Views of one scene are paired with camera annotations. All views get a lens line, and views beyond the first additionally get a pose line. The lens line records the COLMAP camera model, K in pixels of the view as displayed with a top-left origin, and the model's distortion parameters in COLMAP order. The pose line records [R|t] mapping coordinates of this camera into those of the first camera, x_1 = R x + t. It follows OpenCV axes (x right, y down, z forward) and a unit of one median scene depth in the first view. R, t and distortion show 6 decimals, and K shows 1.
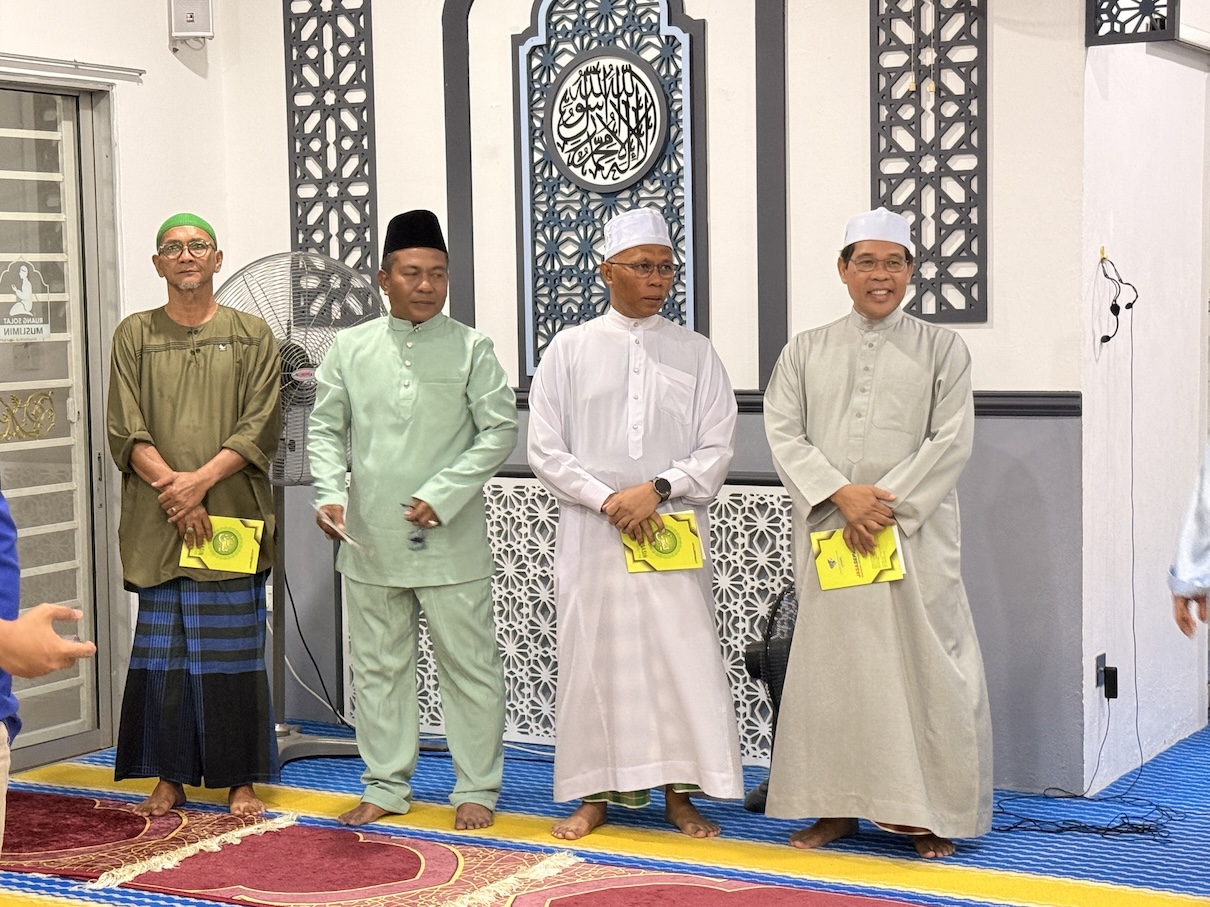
lens RADIAL K [[2320.1, 0, 606.9], [0, 2320.1, 470.0], [0, 0, 1]] dist [0.145503, -0.044343]
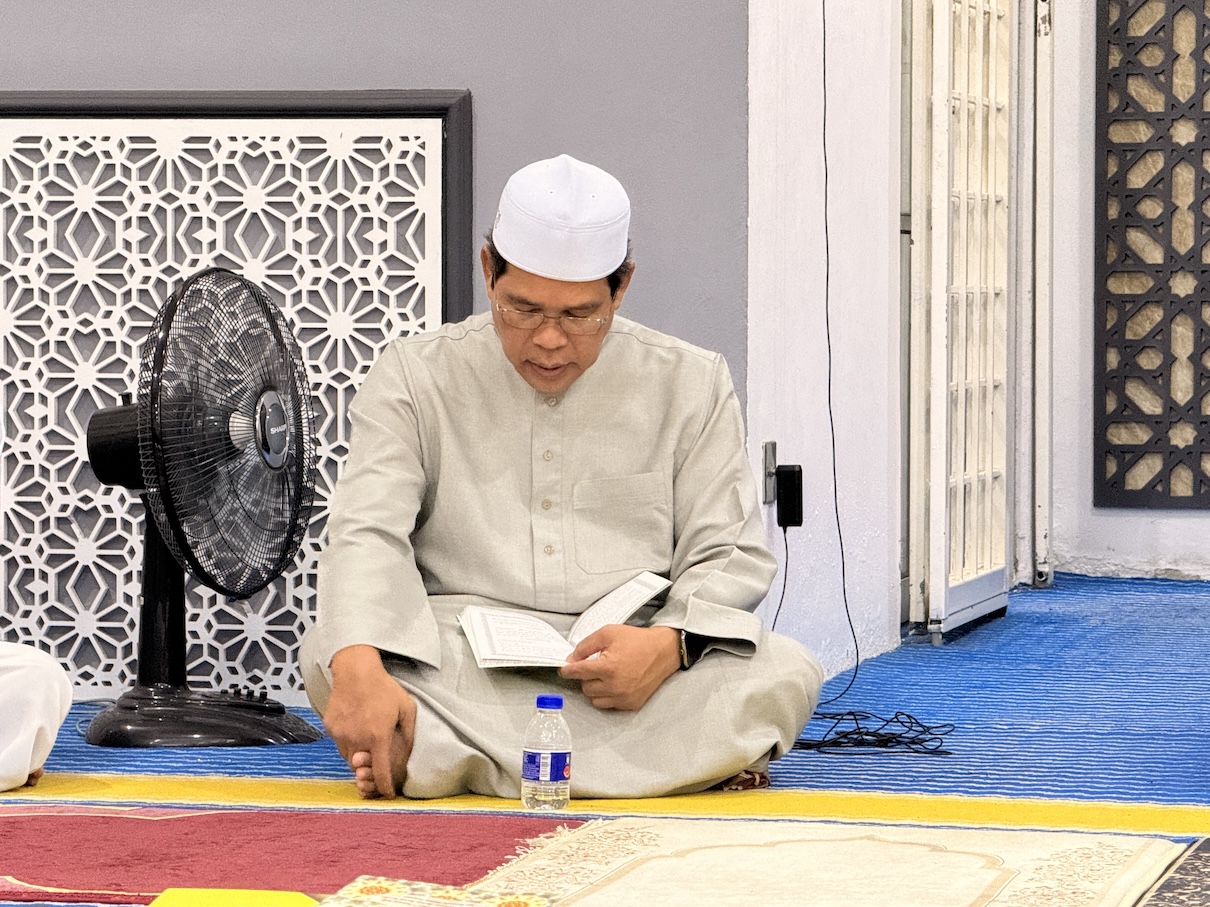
lens RADIAL K [[4897.9, 0, 583.8], [0, 4897.9, 448.1], [0, 0, 1]] dist [0.191871, 2.635286]
pose [[0.960952, 0.003474, 0.276692, -0.116330], [0.005698, 0.999461, -0.032340, 0.108880], [-0.276655, 0.032654, 0.960414, -0.011655]]
